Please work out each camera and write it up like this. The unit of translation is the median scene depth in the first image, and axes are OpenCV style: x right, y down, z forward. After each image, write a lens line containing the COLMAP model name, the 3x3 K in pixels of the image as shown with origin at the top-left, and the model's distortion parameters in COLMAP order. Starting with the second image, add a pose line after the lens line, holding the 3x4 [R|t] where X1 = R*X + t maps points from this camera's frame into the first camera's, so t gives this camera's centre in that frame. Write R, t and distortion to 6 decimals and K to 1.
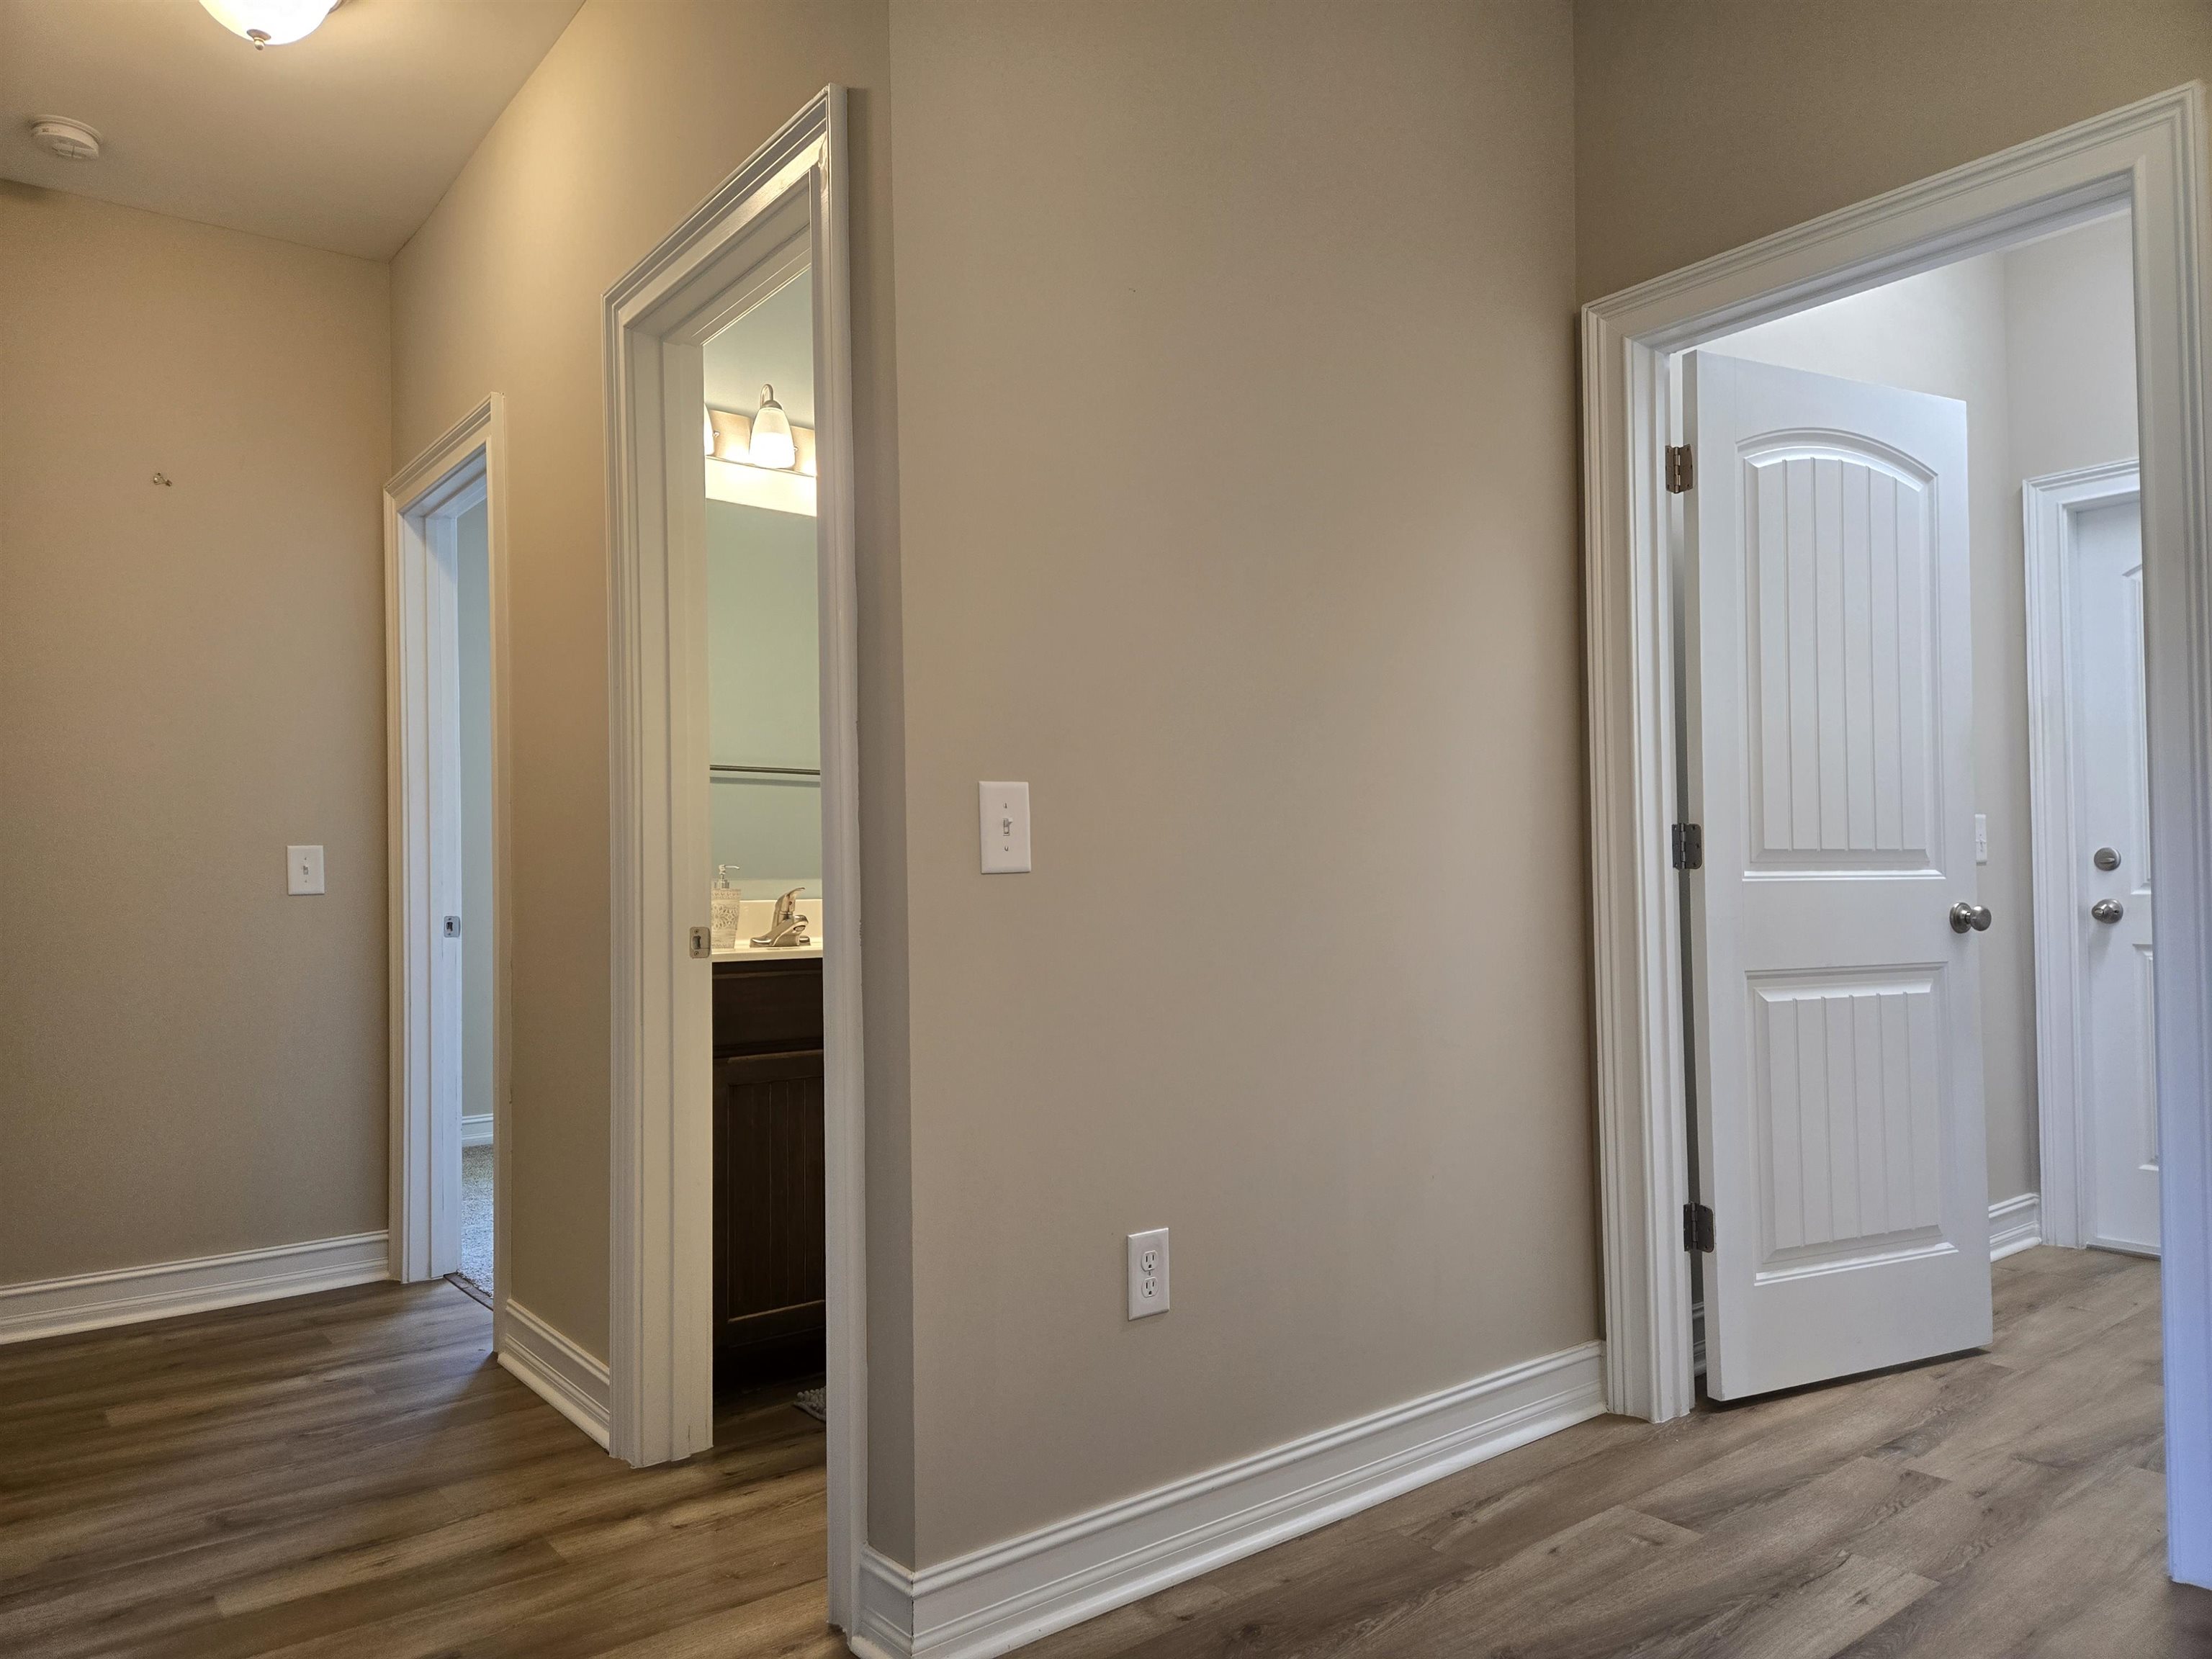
lens RADIAL K [[1478.0, 0, 1112.3], [0, 1478.0, 848.6], [0, 0, 1]] dist [0.080201, -0.066888]
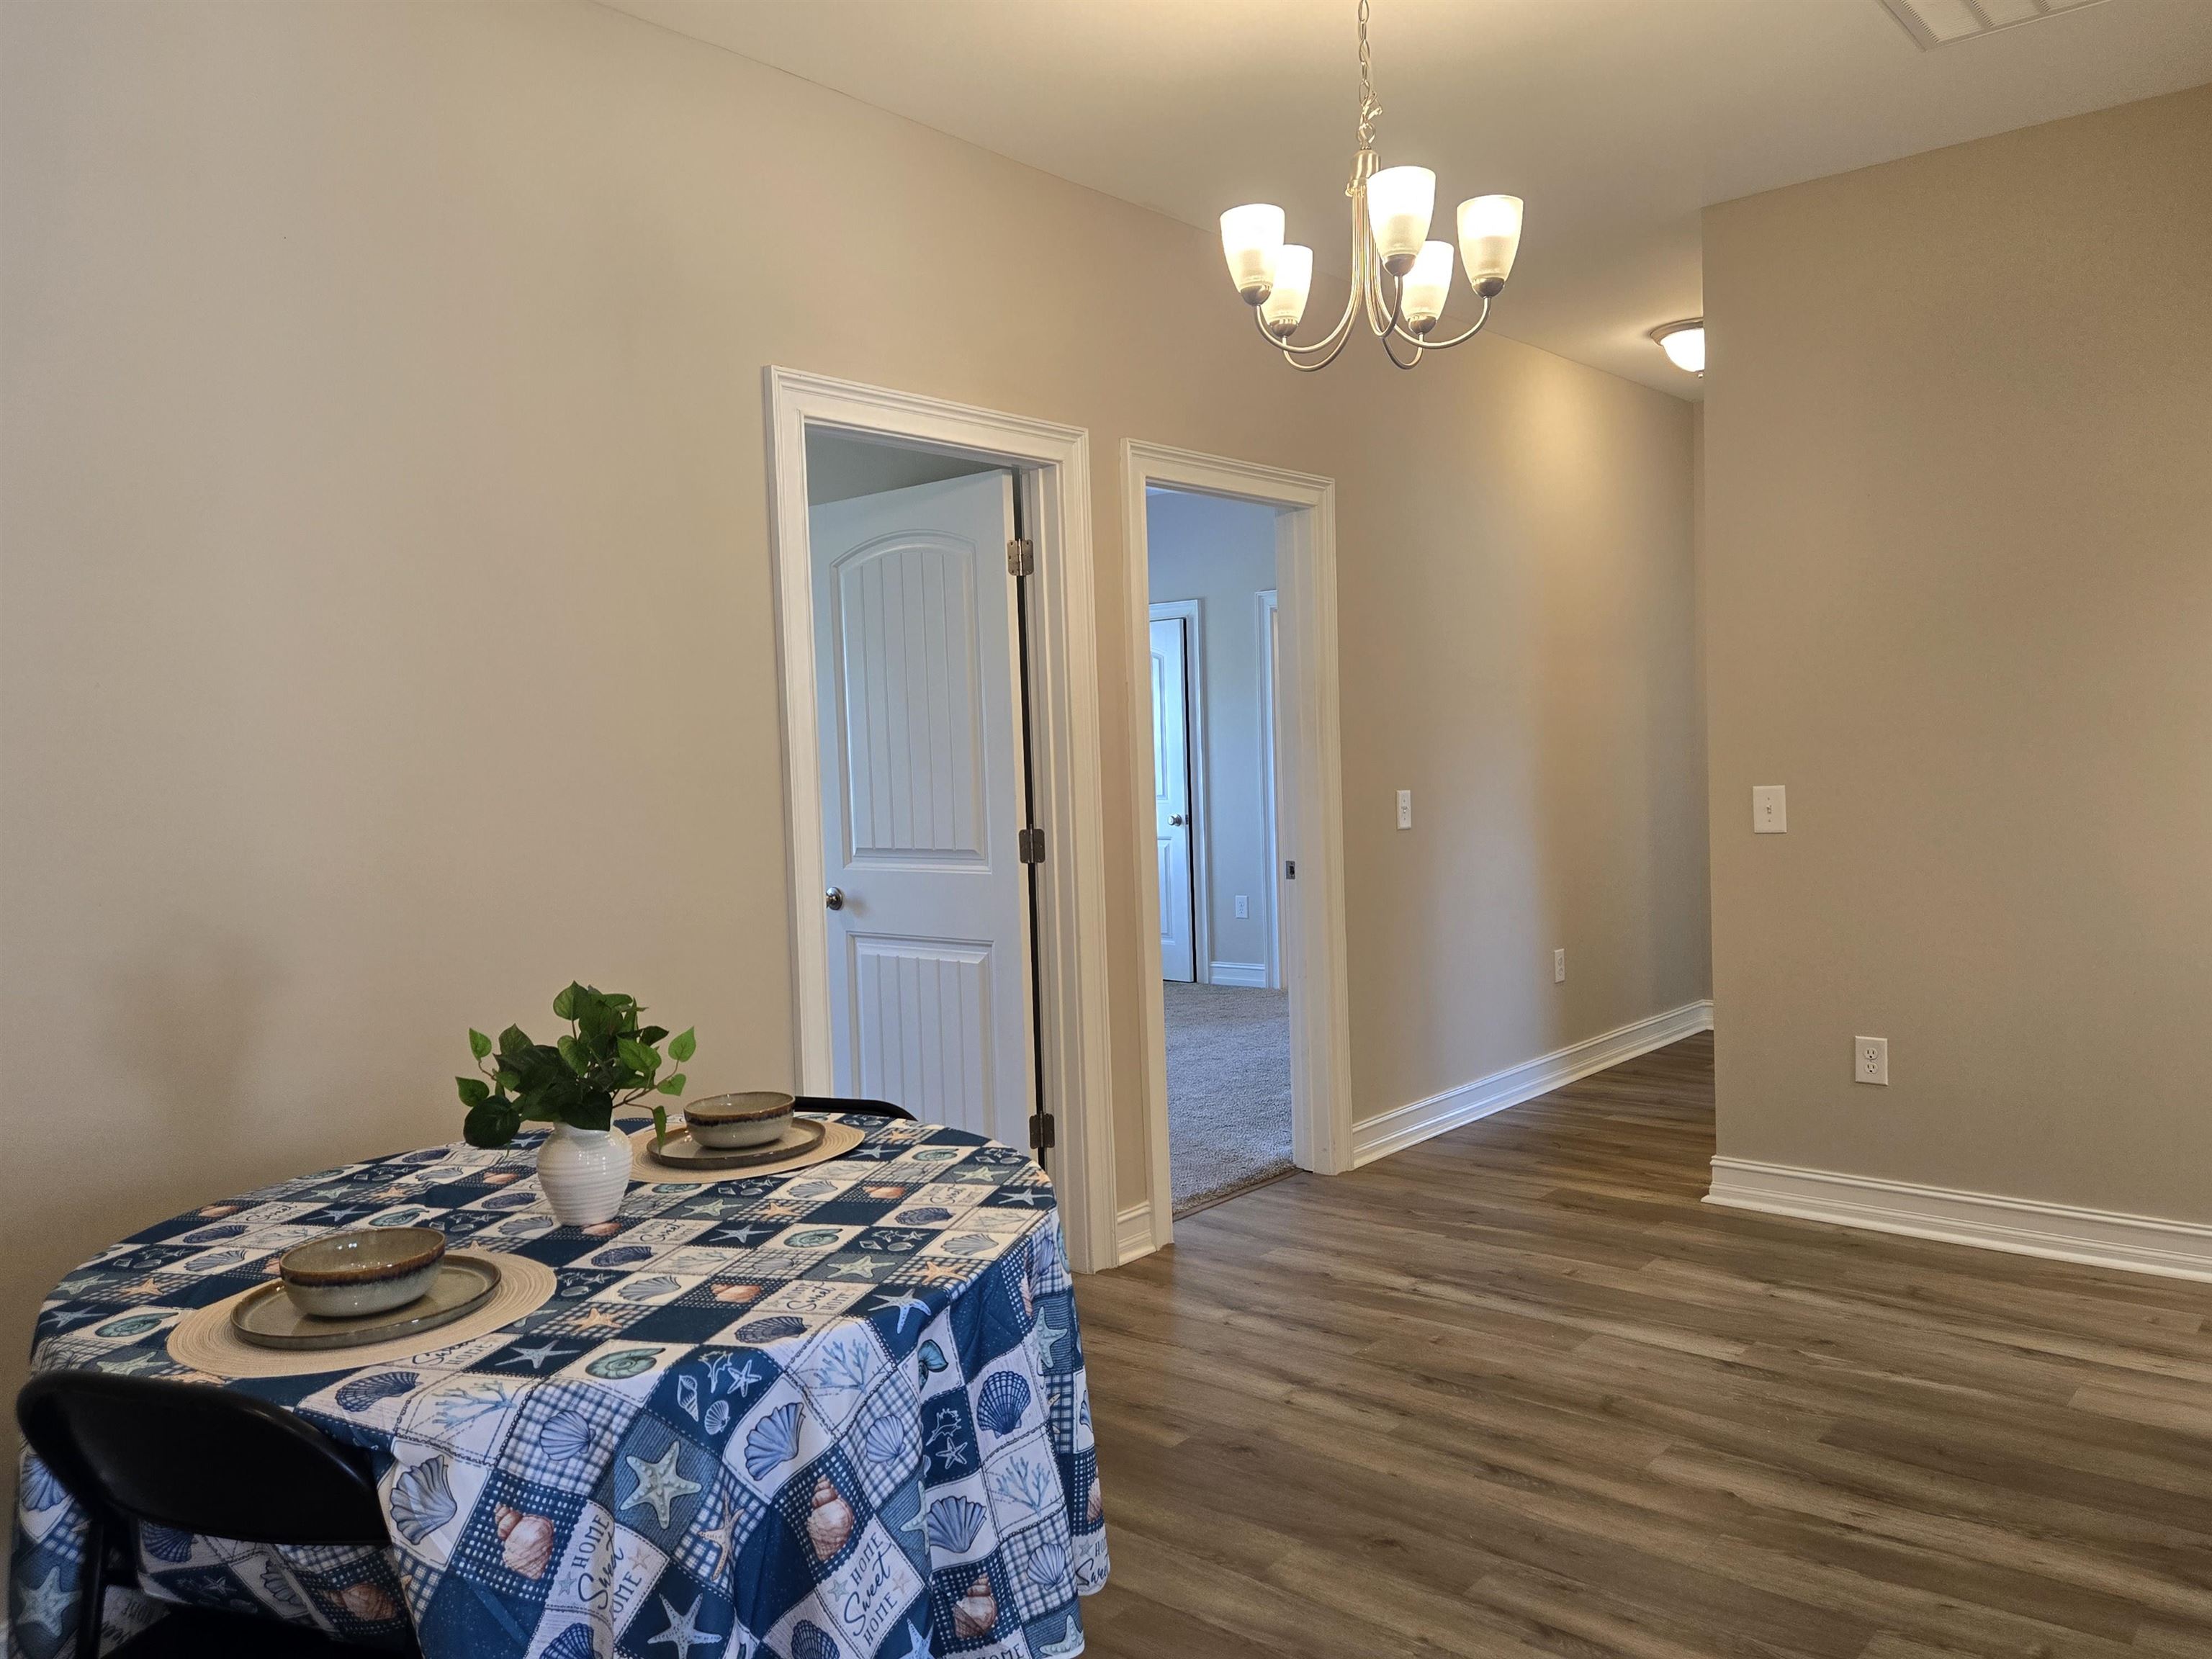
lens RADIAL K [[1641.8, 0, 1103.6], [0, 1641.8, 825.8], [0, 0, 1]] dist [0.079738, -0.064154]
pose [[0.200060, 0.055520, -0.978209, 1.442376], [0.052850, 0.996328, 0.067357, -0.142434], [0.978357, -0.065174, 0.196391, -0.215915]]
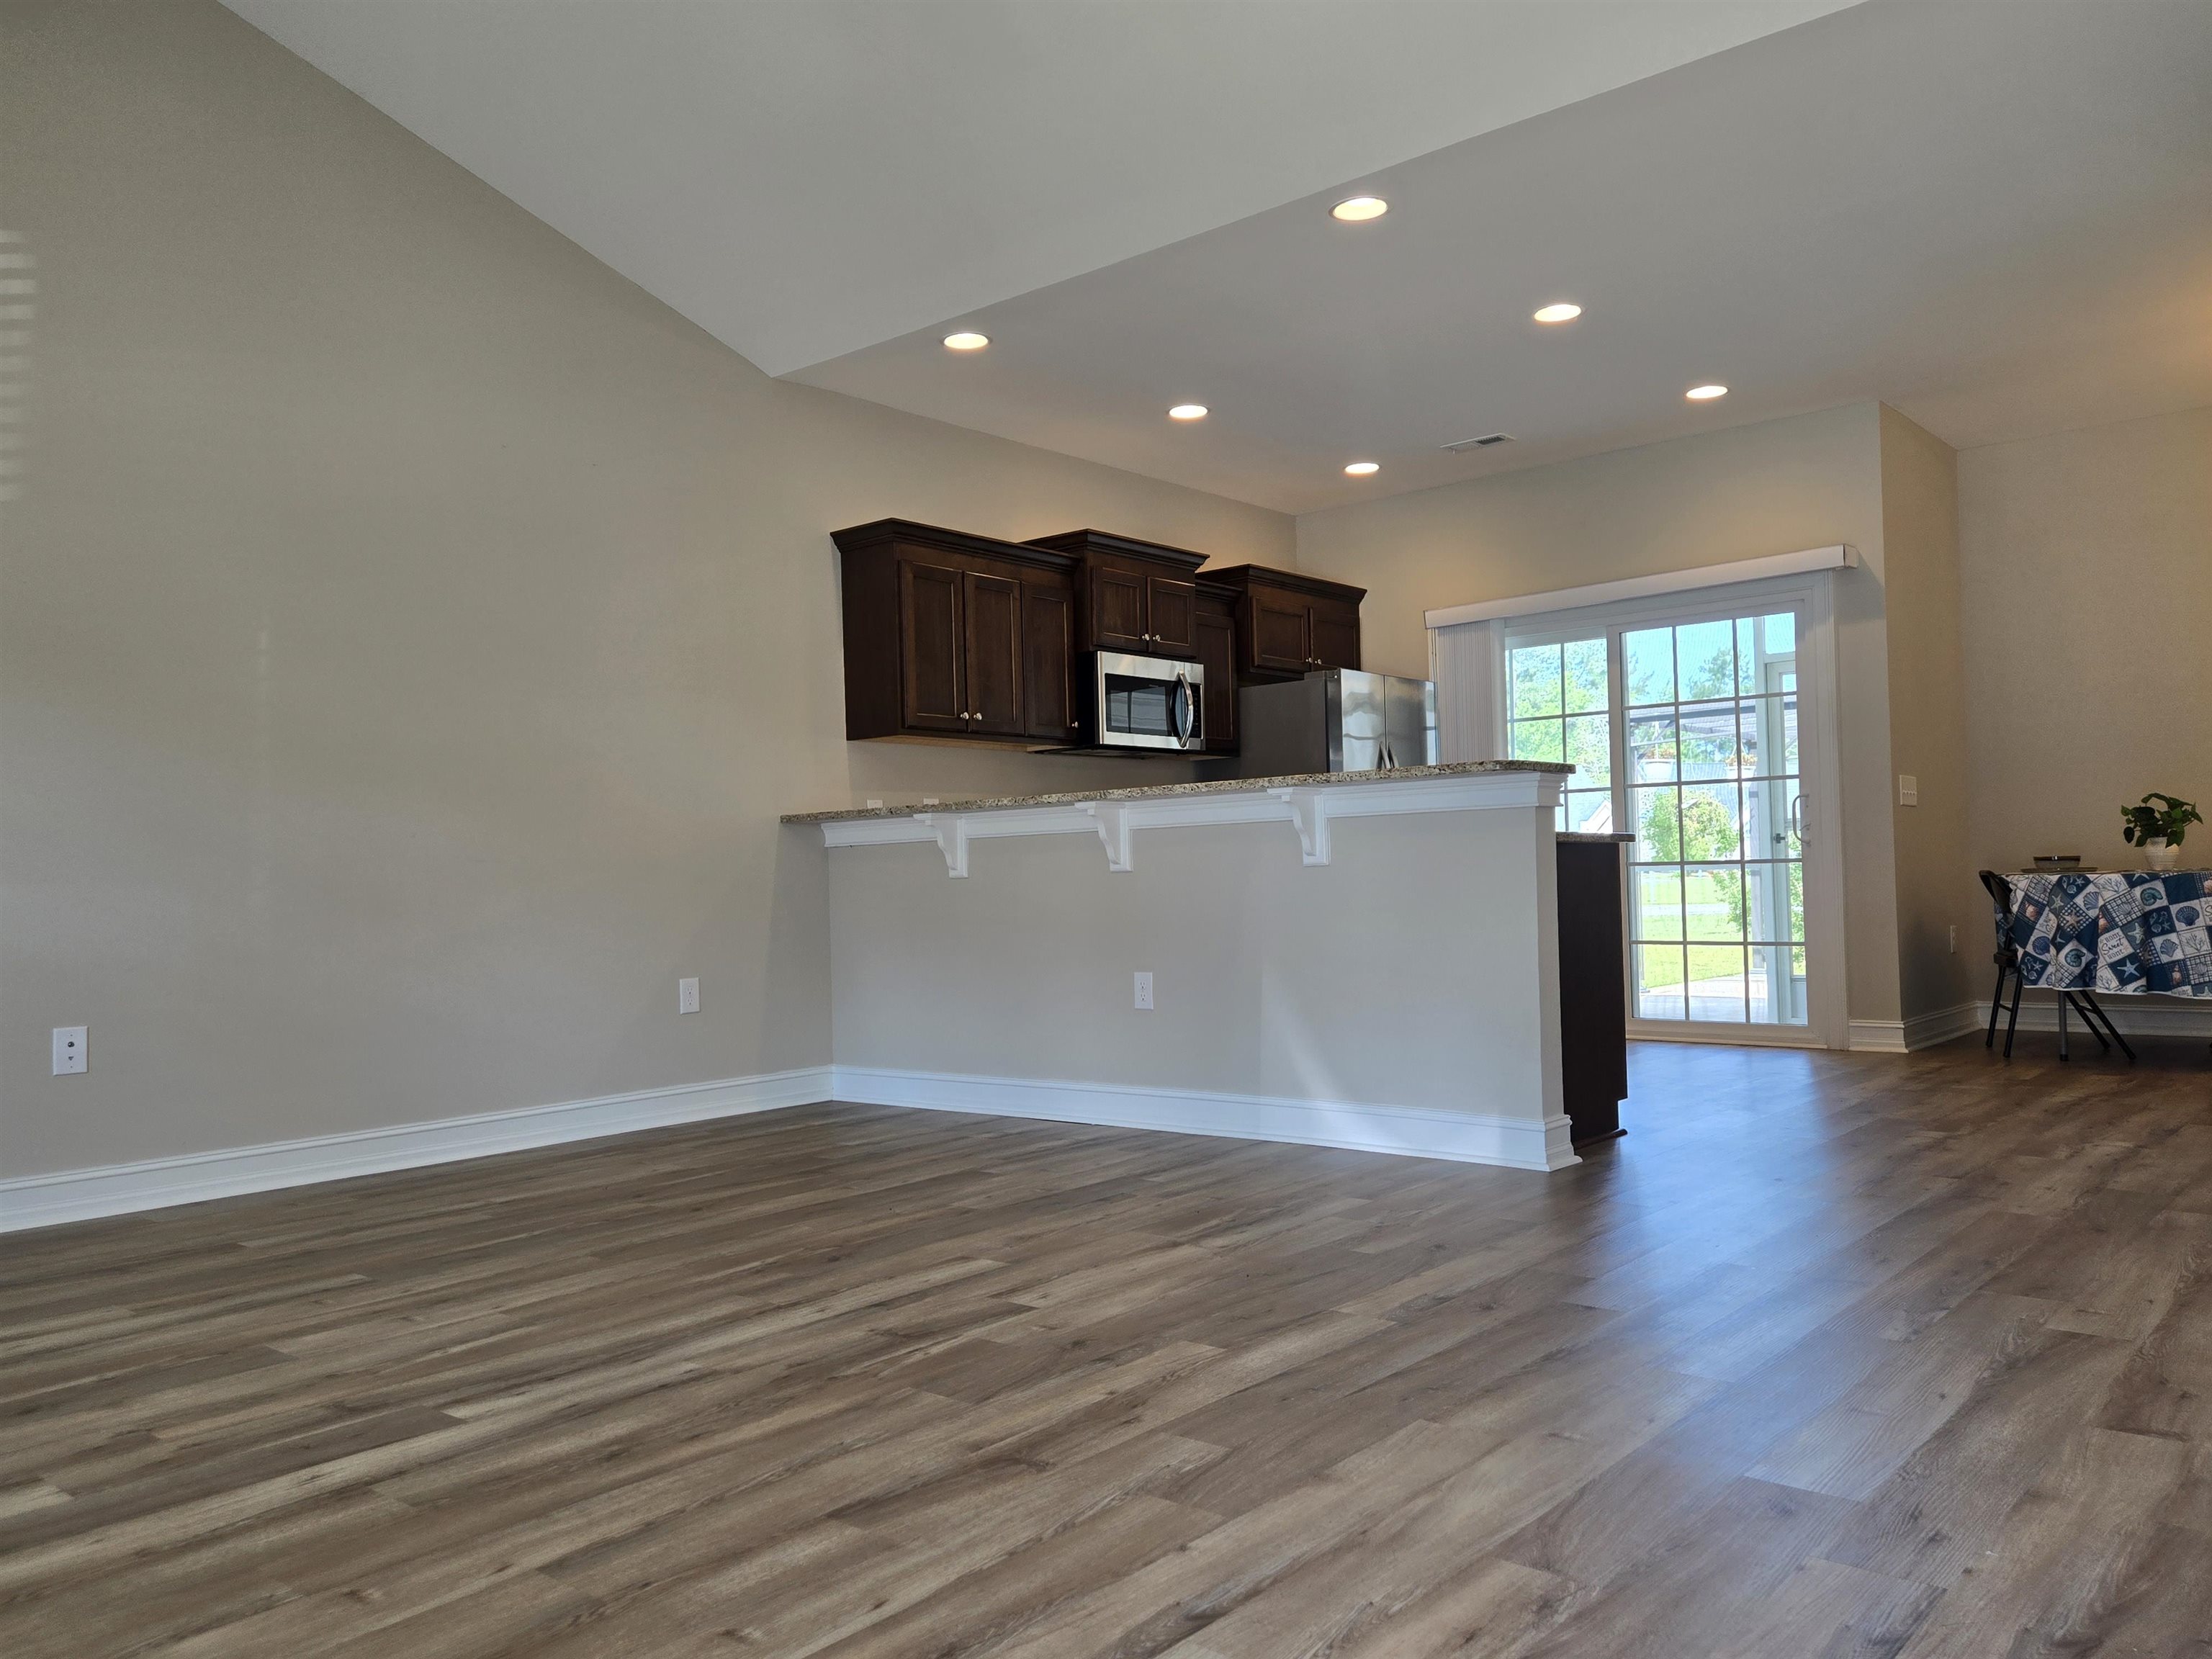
lens RADIAL K [[1641.8, 0, 1112.3], [0, 1641.8, 850.0], [0, 0, 1]] dist [0.079738, -0.064154]
pose [[-0.978121, 0.040890, -0.203978, 2.638278], [0.049214, 0.998143, -0.035902, 0.067816], [0.202131, -0.045156, -0.978317, 1.790368]]
